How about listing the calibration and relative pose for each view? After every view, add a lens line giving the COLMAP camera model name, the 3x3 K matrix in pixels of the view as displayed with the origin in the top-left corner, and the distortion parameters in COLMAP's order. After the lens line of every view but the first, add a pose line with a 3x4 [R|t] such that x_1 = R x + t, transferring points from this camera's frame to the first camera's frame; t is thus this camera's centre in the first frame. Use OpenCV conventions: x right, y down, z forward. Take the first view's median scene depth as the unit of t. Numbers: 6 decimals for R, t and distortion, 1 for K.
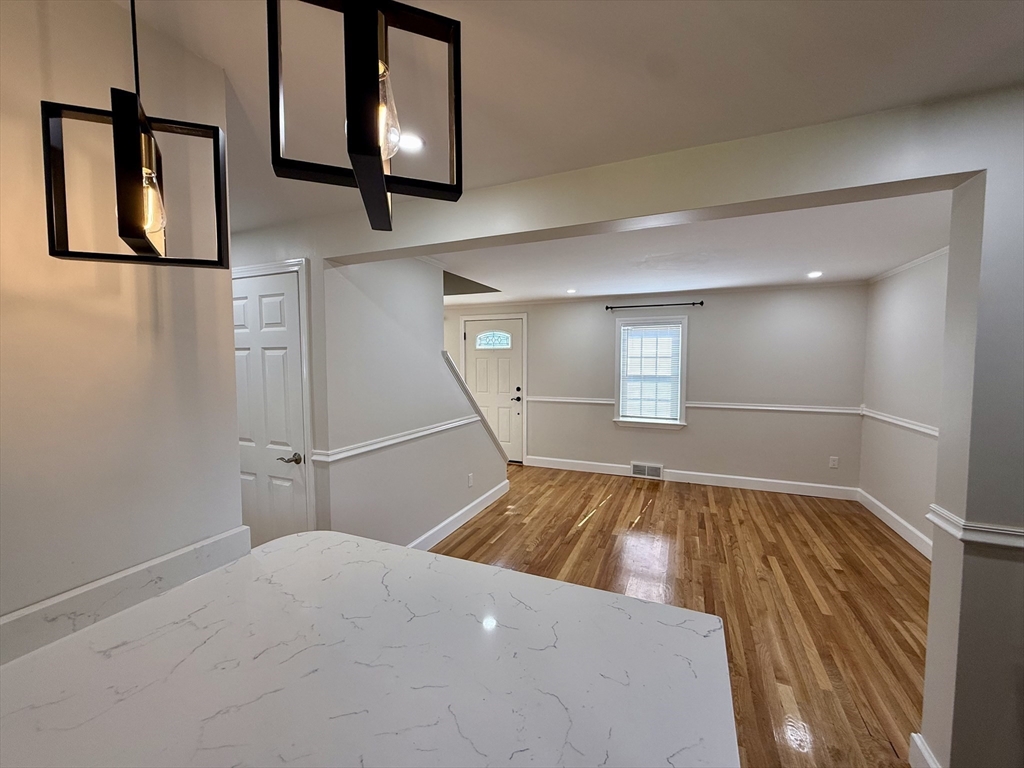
lens RADIAL K [[407.5, 0, 507.6], [0, 407.5, 382.4], [0, 0, 1]] dist [0.002139, 0.000007]
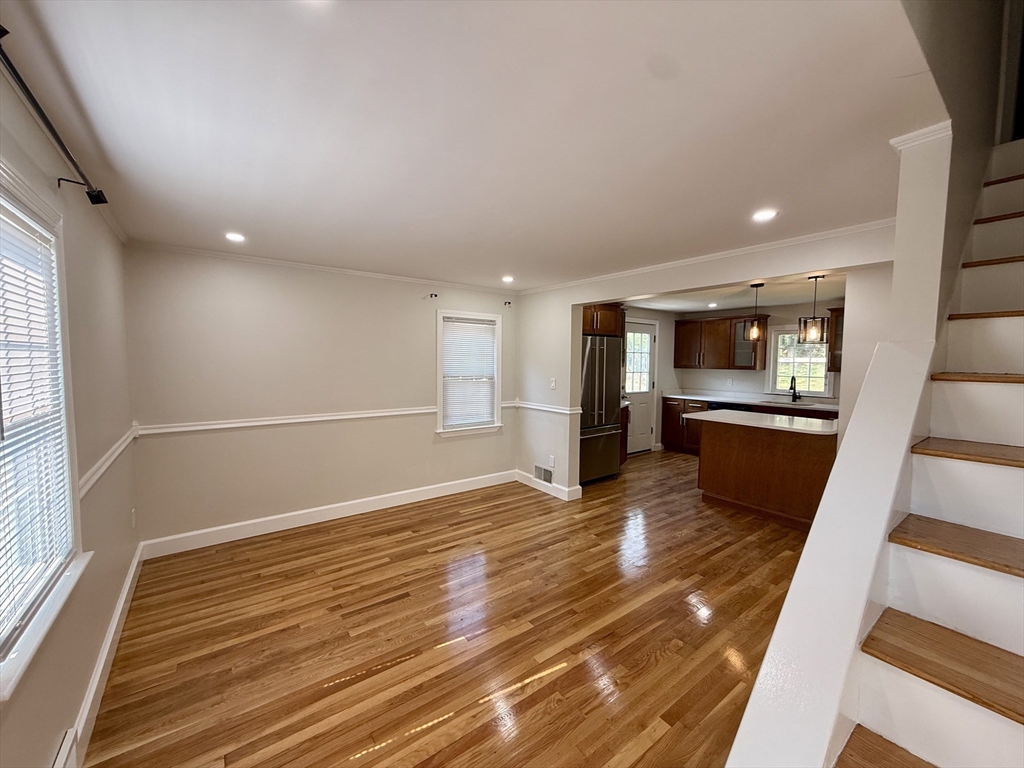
lens RADIAL K [[407.5, 0, 515.0], [0, 407.5, 385.6], [0, 0, 1]] dist [0.002139, 0.000007]
pose [[-0.872830, -0.036547, 0.486655, -0.020346], [0.019918, 0.993693, 0.110349, -0.077470], [-0.487619, 0.106009, -0.866597, 1.445102]]
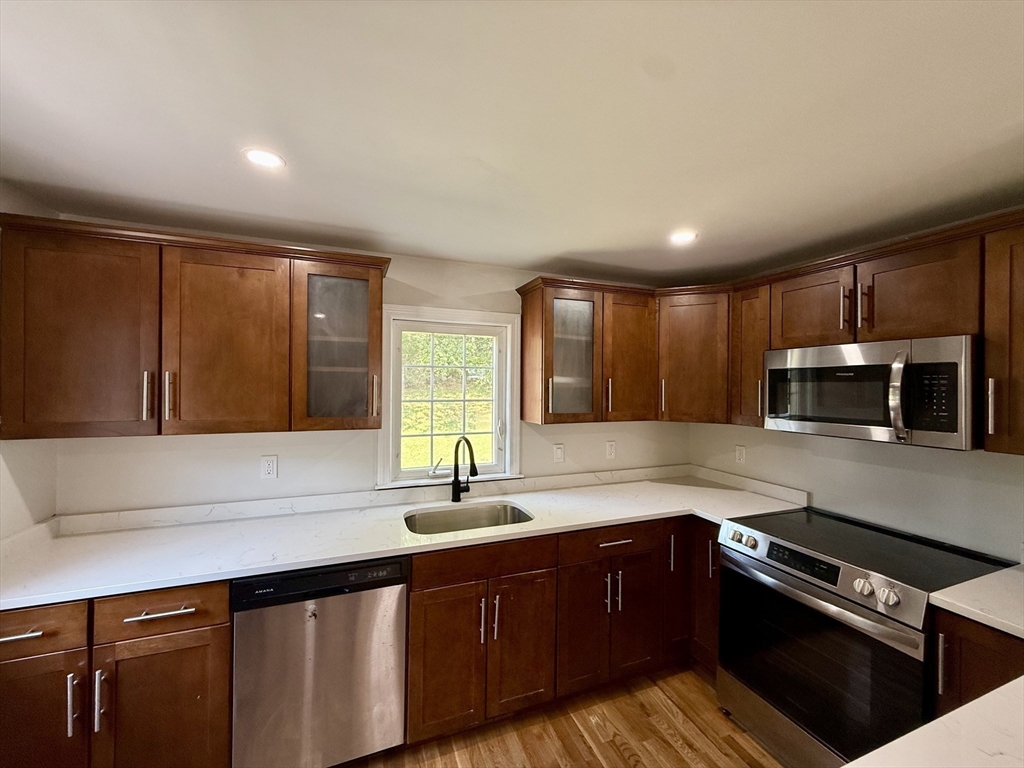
lens RADIAL K [[407.5, 0, 510.0], [0, 407.5, 384.2], [0, 0, 1]] dist [0.002139, 0.000007]
pose [[-0.707957, -0.009116, -0.706197, 0.092344], [-0.049276, 0.998117, 0.036515, -0.050163], [0.704535, 0.060650, -0.707073, 0.701917]]
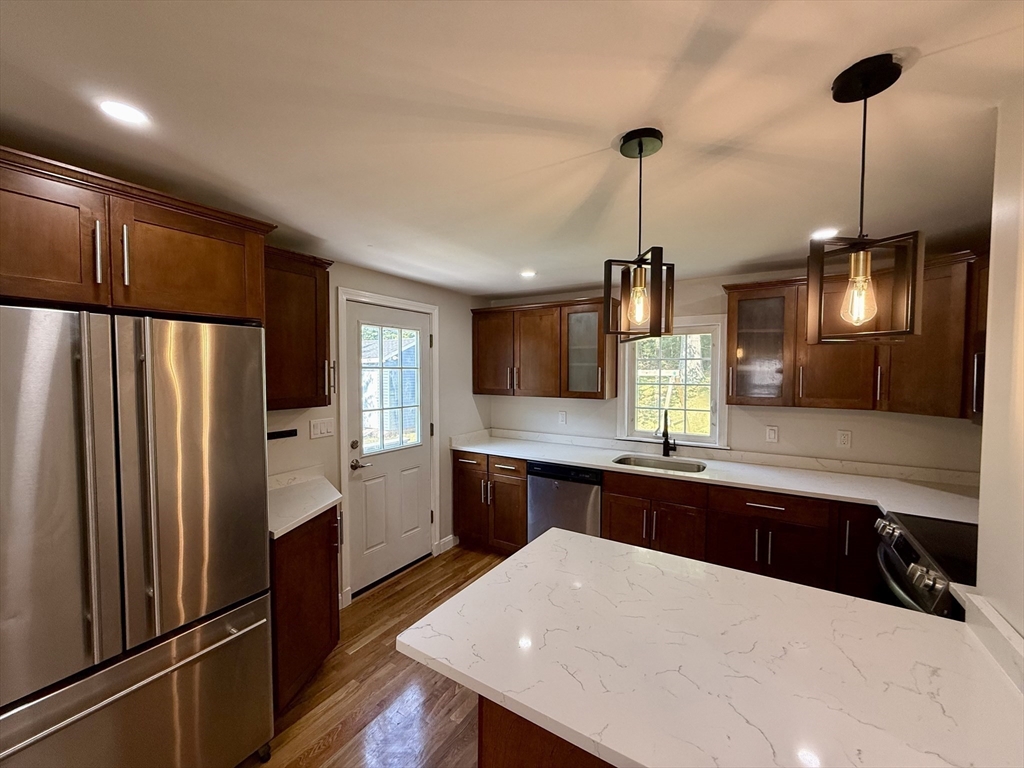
lens RADIAL K [[407.5, 0, 517.4], [0, 407.5, 382.3], [0, 0, 1]] dist [0.002139, 0.000007]
pose [[-0.991239, -0.005589, 0.131963, -0.006283], [0.005821, 0.996285, 0.085923, -0.065491], [-0.131953, 0.085938, -0.987524, 0.918298]]
